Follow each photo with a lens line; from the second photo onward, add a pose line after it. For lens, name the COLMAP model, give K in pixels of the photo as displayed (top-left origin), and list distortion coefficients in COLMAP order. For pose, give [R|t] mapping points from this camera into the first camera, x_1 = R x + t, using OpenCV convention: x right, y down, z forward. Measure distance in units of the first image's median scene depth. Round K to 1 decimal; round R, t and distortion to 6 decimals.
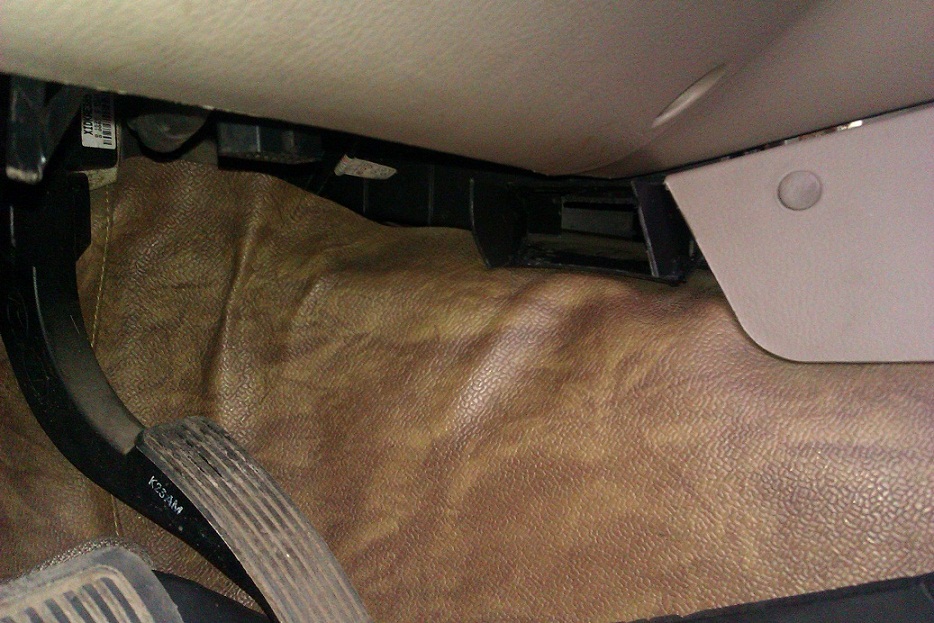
lens RADIAL K [[917.0, 0, 469.4], [0, 917.0, 307.0], [0, 0, 1]] dist [-0.073197, 0.000000]
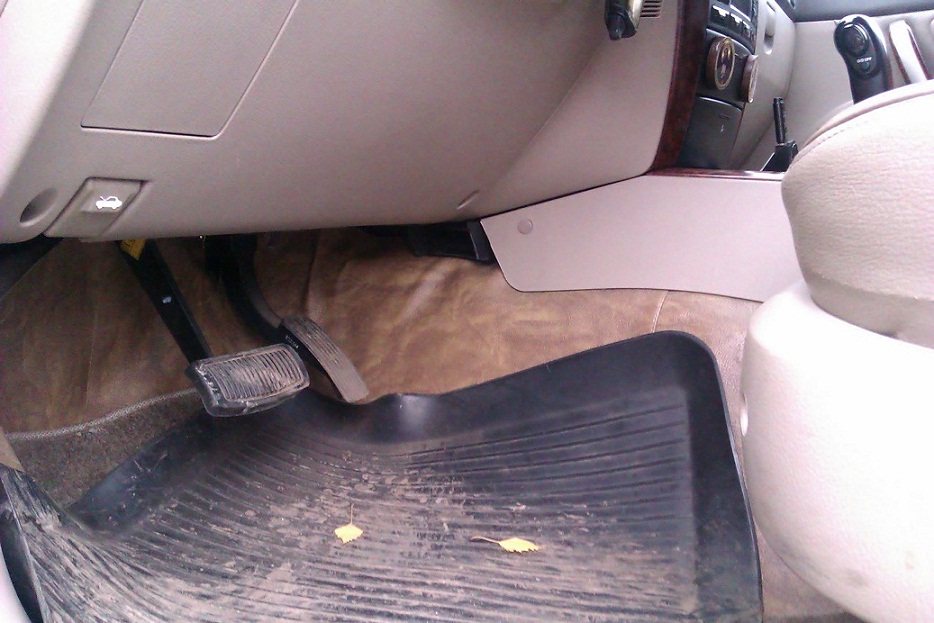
lens RADIAL K [[917.0, 0, 466.5], [0, 917.0, 314.4], [0, 0, 1]] dist [-0.073197, 0.000000]
pose [[0.997159, -0.008782, -0.074806, 0.343797], [0.012679, 0.998578, 0.051777, -0.012565], [0.074245, -0.052579, 0.995853, -1.469554]]
